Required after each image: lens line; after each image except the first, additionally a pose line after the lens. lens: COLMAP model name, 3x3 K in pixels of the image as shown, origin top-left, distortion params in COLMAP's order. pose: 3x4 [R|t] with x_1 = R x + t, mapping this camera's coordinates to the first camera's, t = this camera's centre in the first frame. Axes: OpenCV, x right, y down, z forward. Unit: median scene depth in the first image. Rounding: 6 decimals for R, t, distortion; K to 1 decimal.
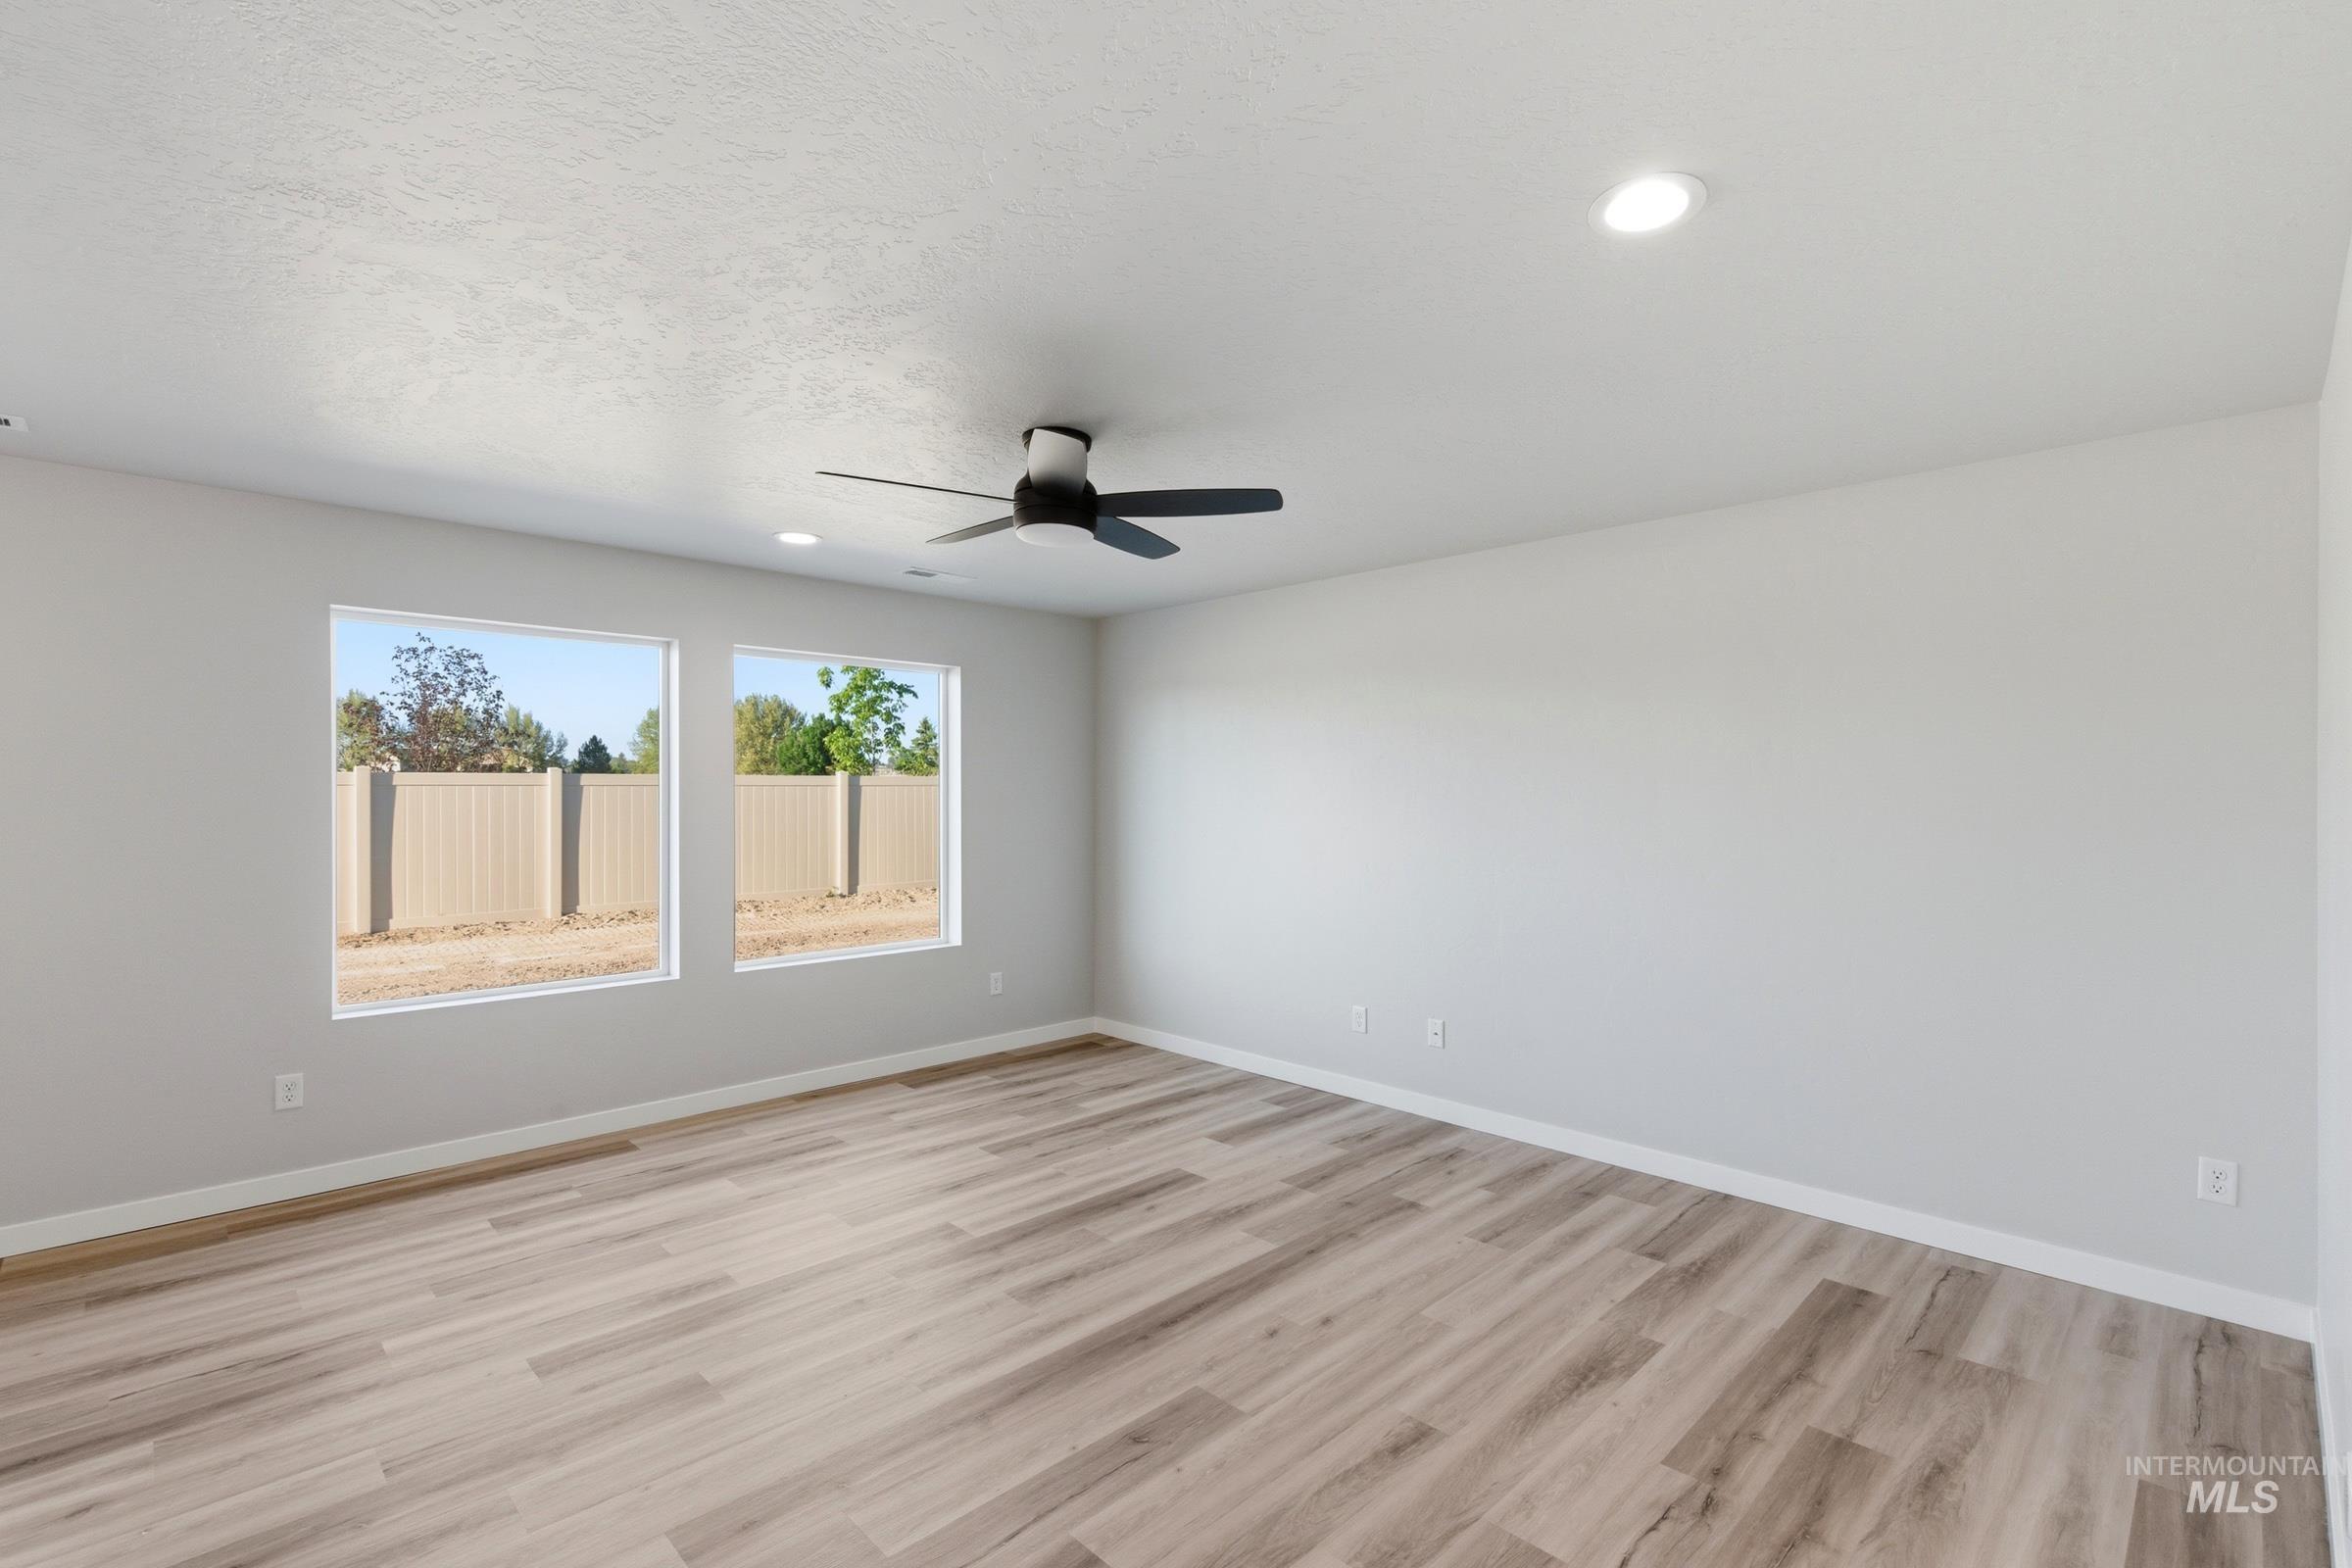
lens RADIAL K [[1064.9, 0, 1171.4], [0, 1064.9, 806.7], [0, 0, 1]] dist [0.008704, -0.005185]
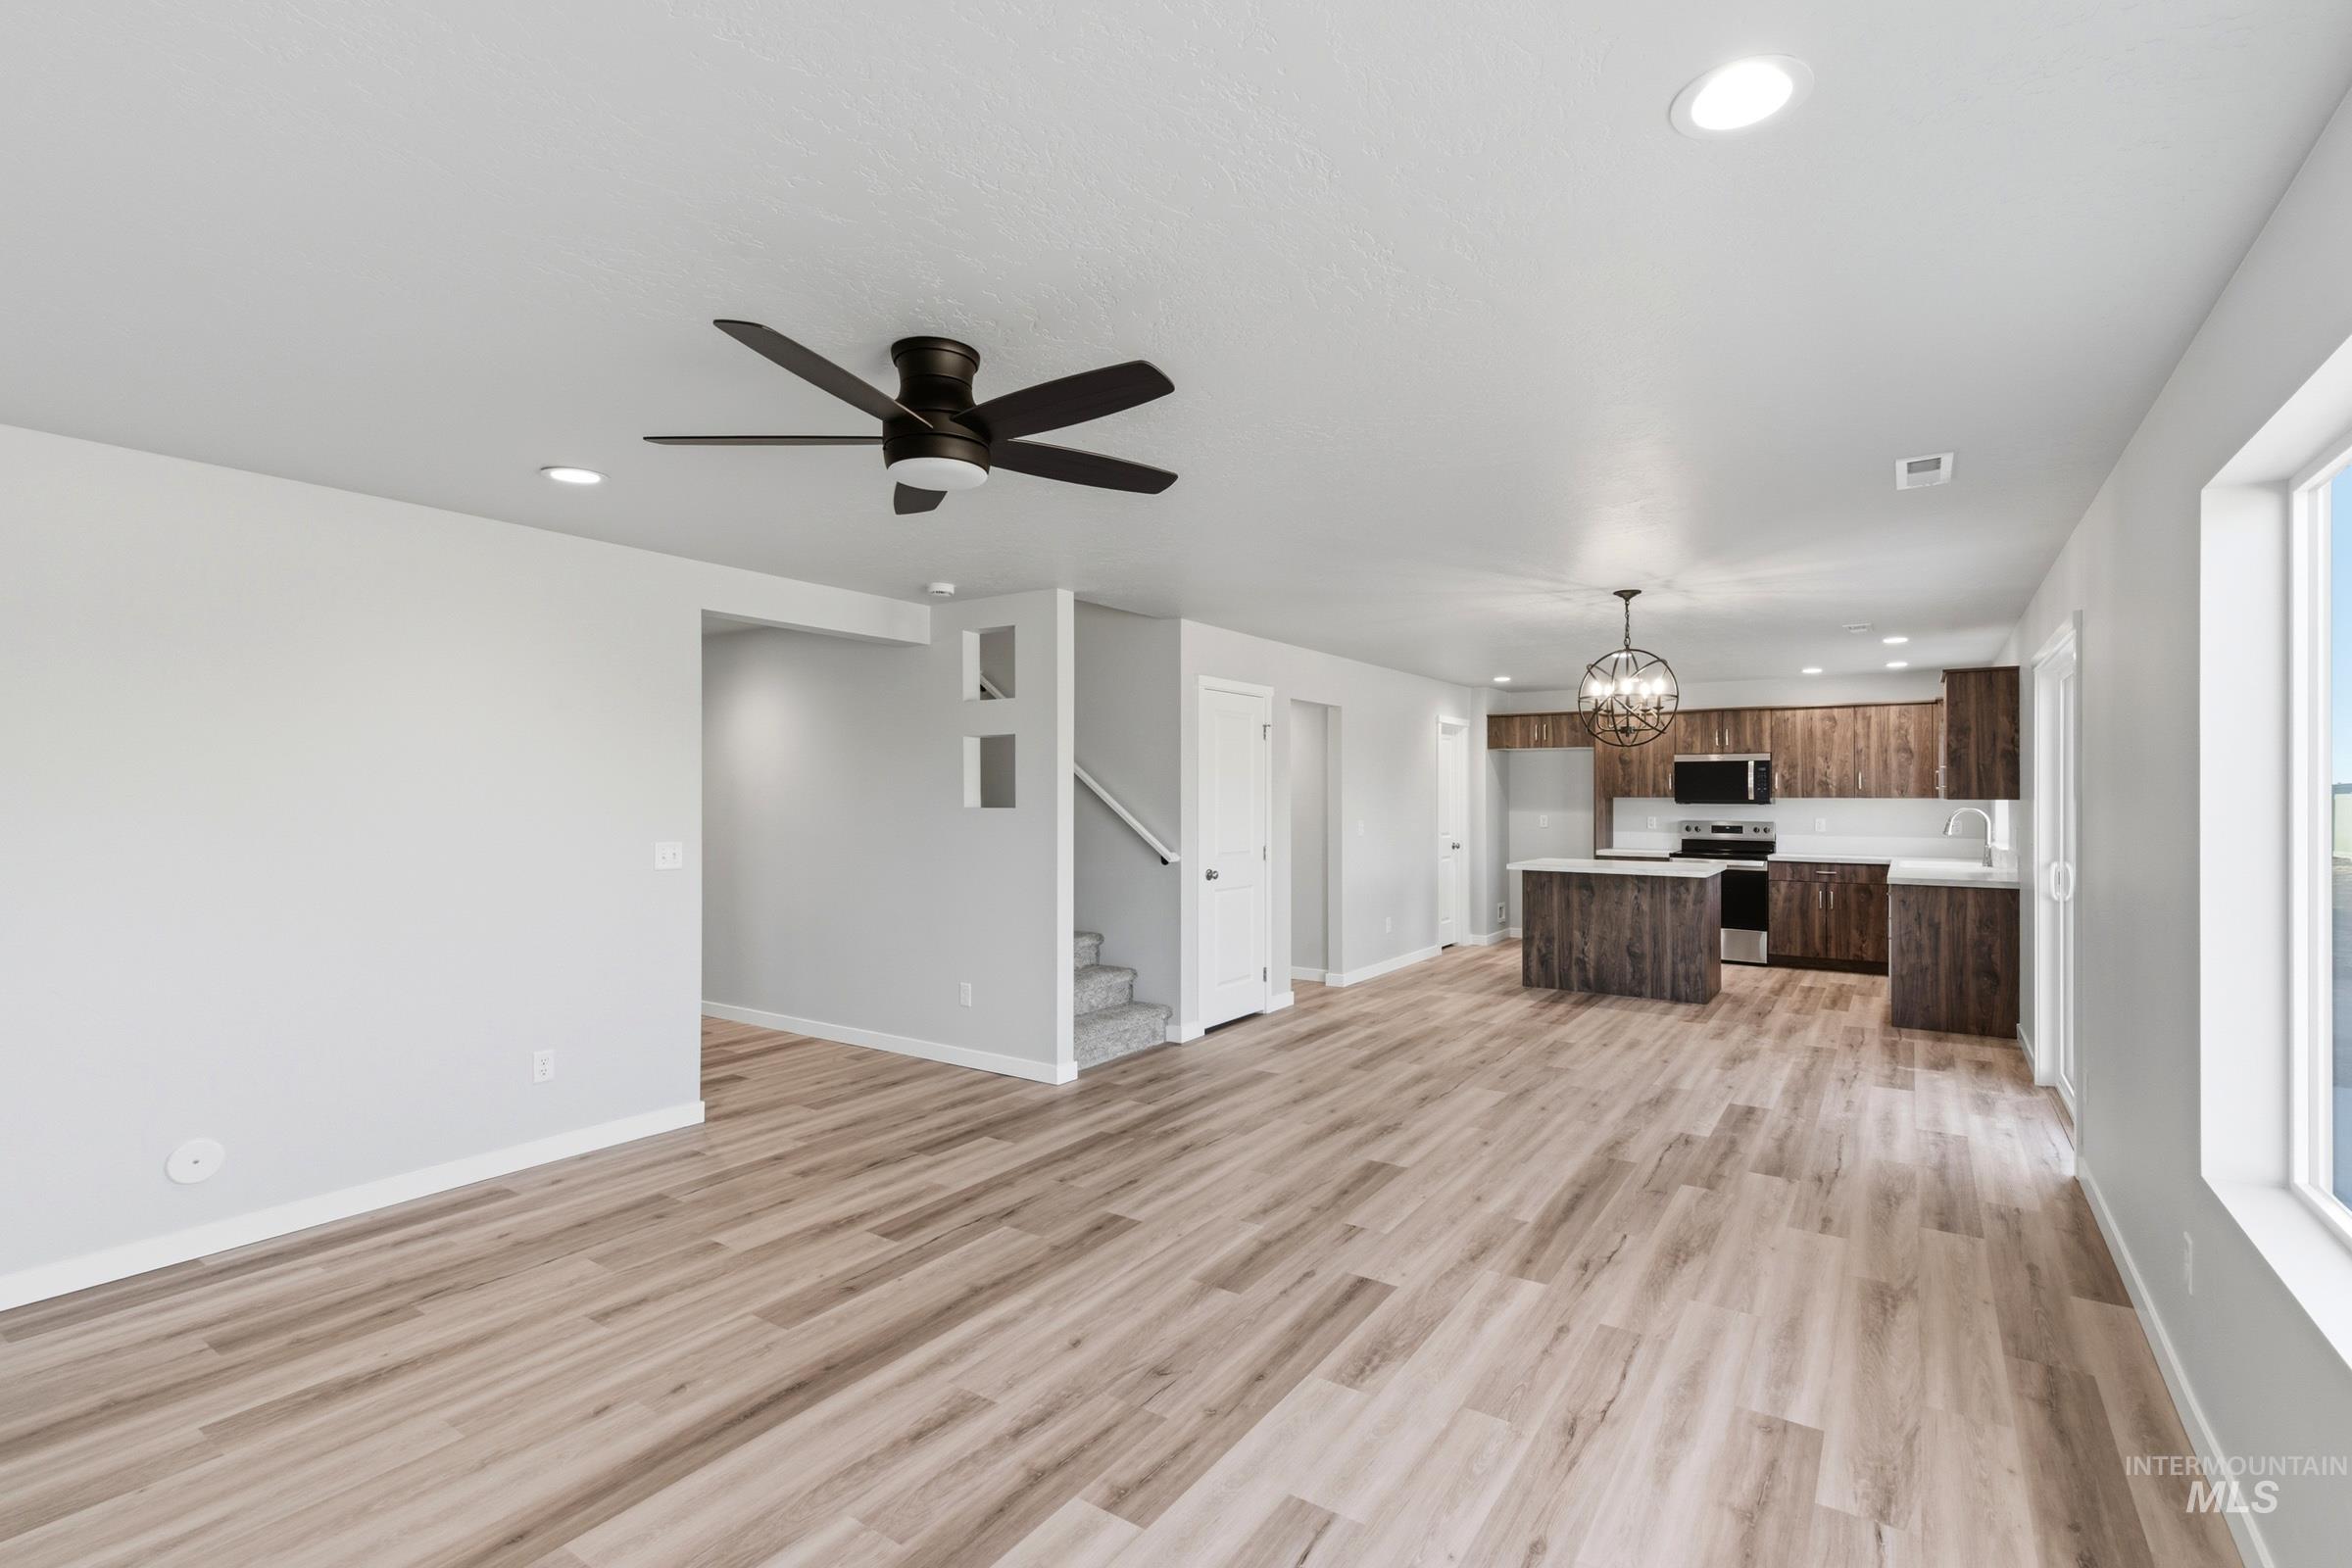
lens RADIAL K [[1064.9, 0, 1198.6], [0, 1064.9, 782.8], [0, 0, 1]] dist [0.008704, -0.005185]
pose [[-0.977629, -0.003024, -0.210313, -0.111455], [-0.004580, 0.999966, 0.006911, -0.022578], [0.210285, 0.007720, -0.977610, 1.527744]]
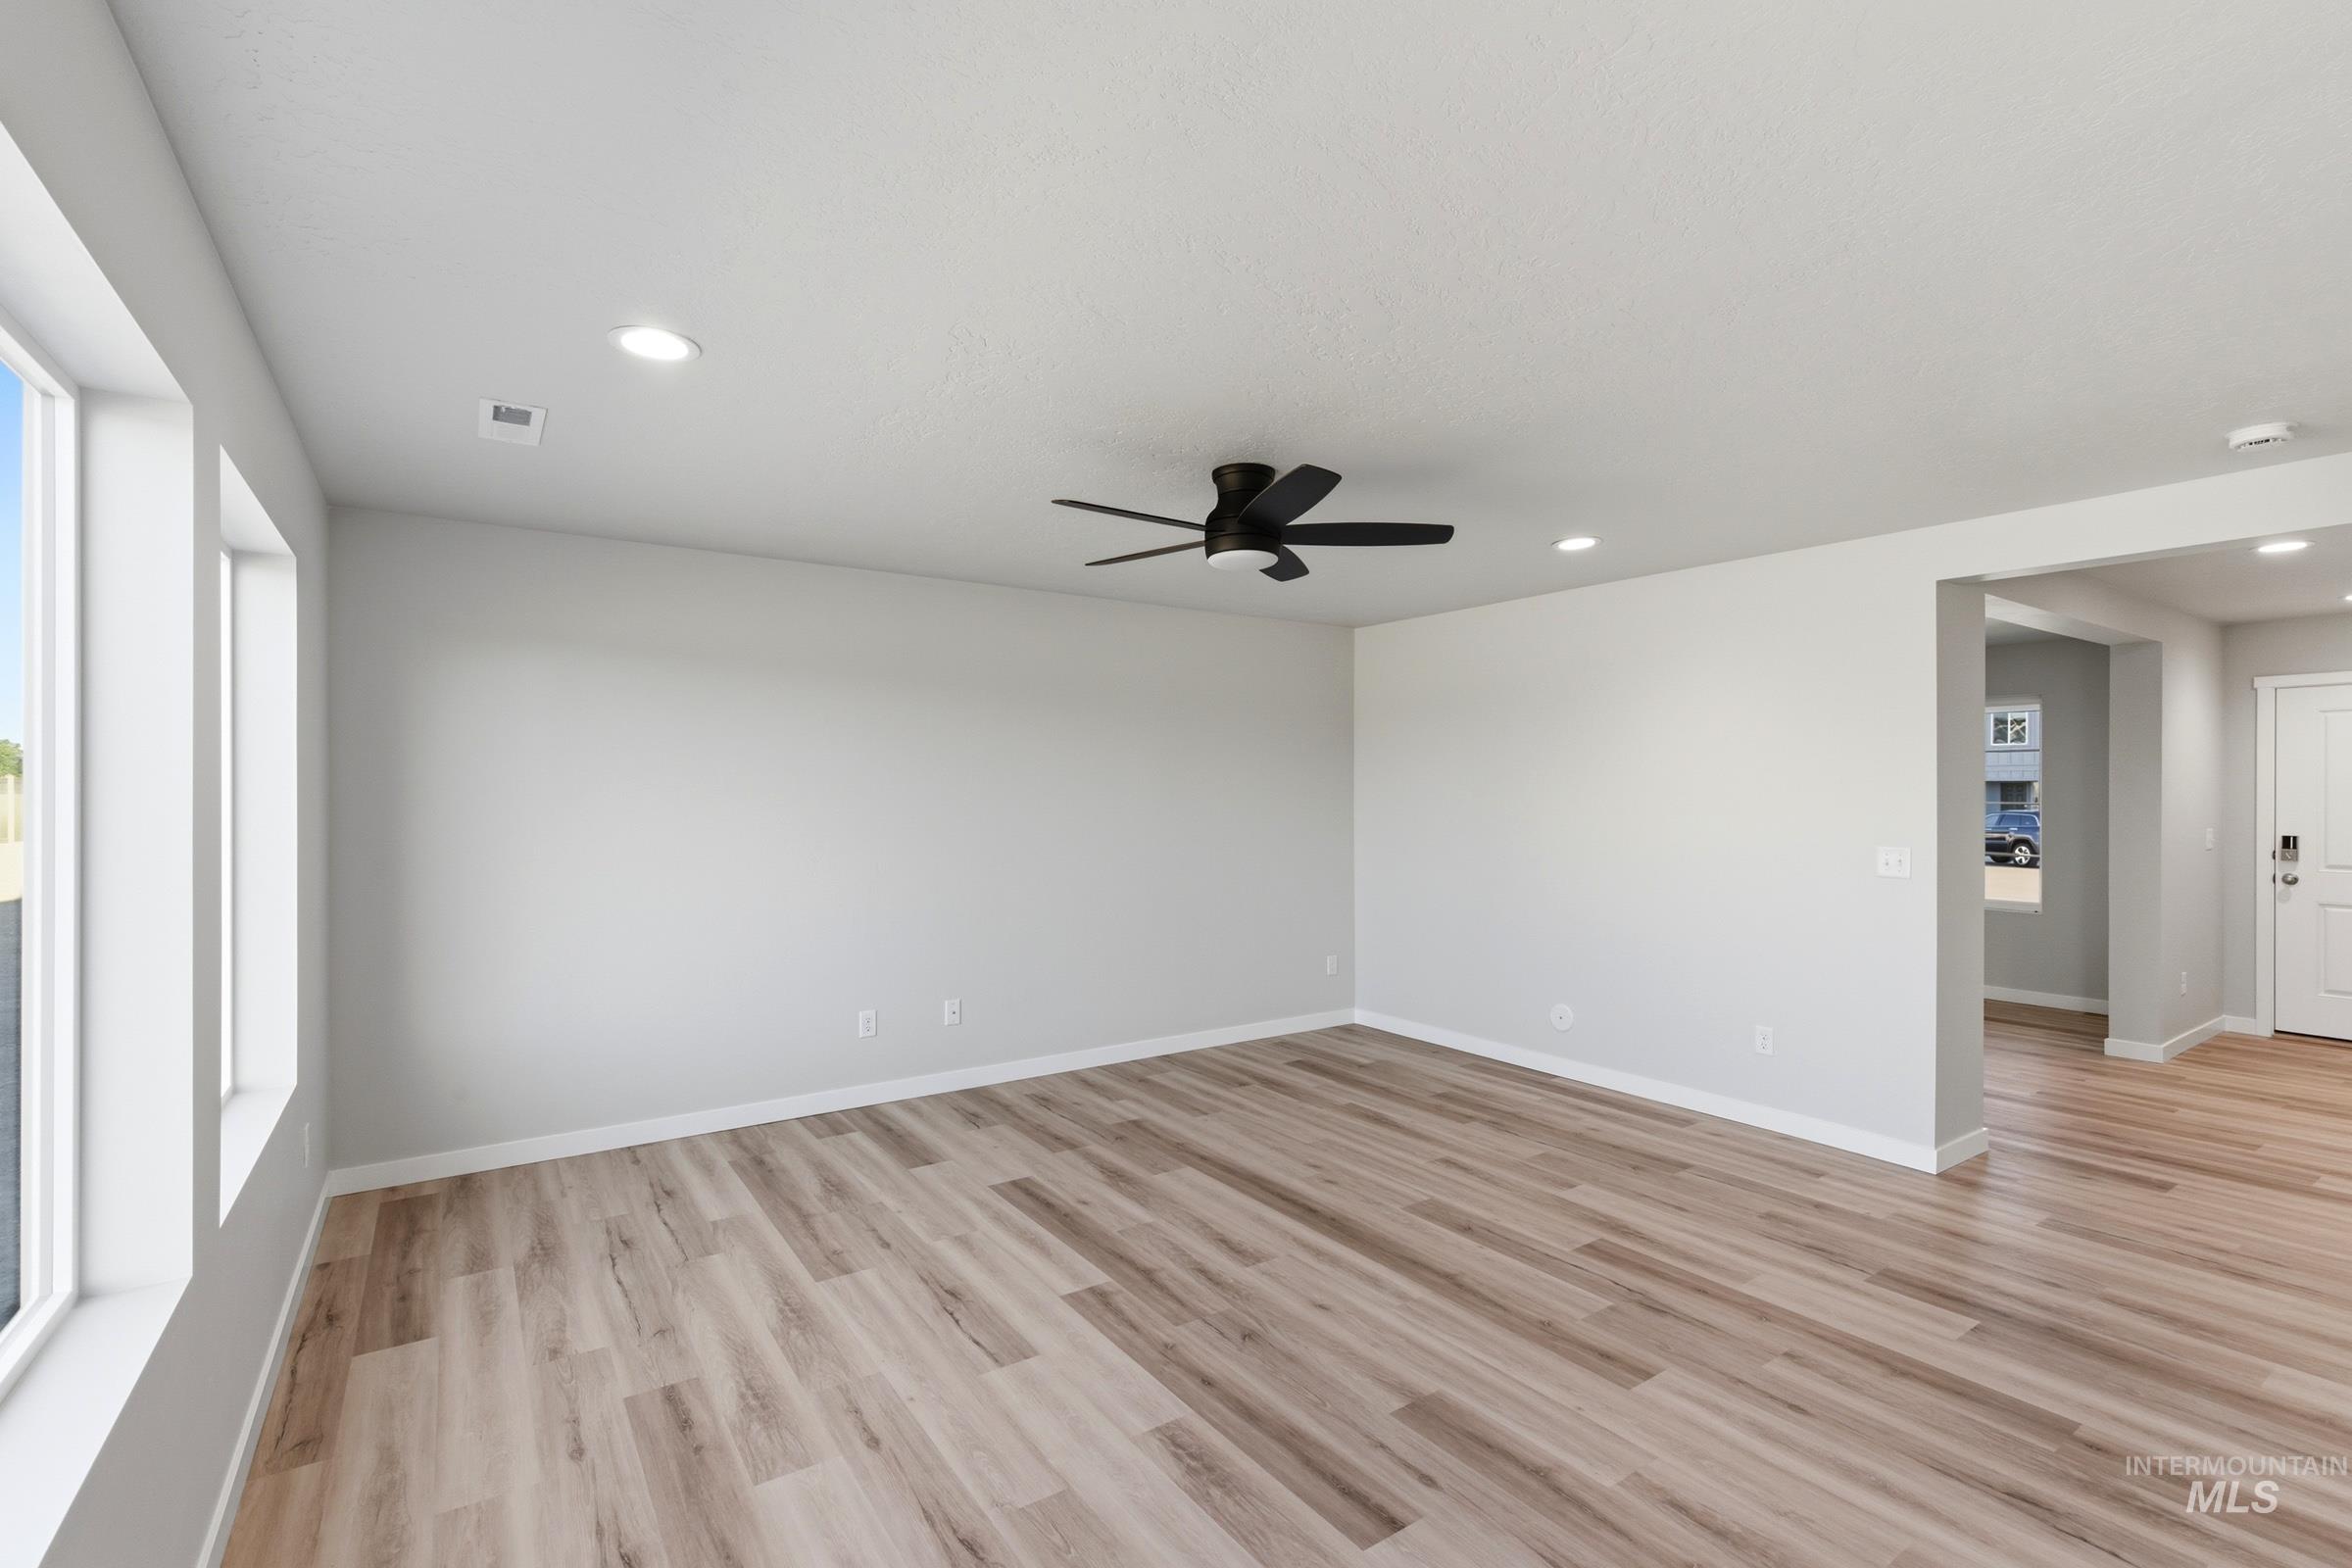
lens RADIAL K [[1064.9, 0, 1202.6], [0, 1064.9, 792.4], [0, 0, 1]] dist [0.008704, -0.005185]
pose [[0.154302, -0.000569, 0.988024, -0.998896], [0.015787, 0.999874, -0.001889, -0.007660], [-0.987898, 0.015889, 0.154291, 0.728776]]
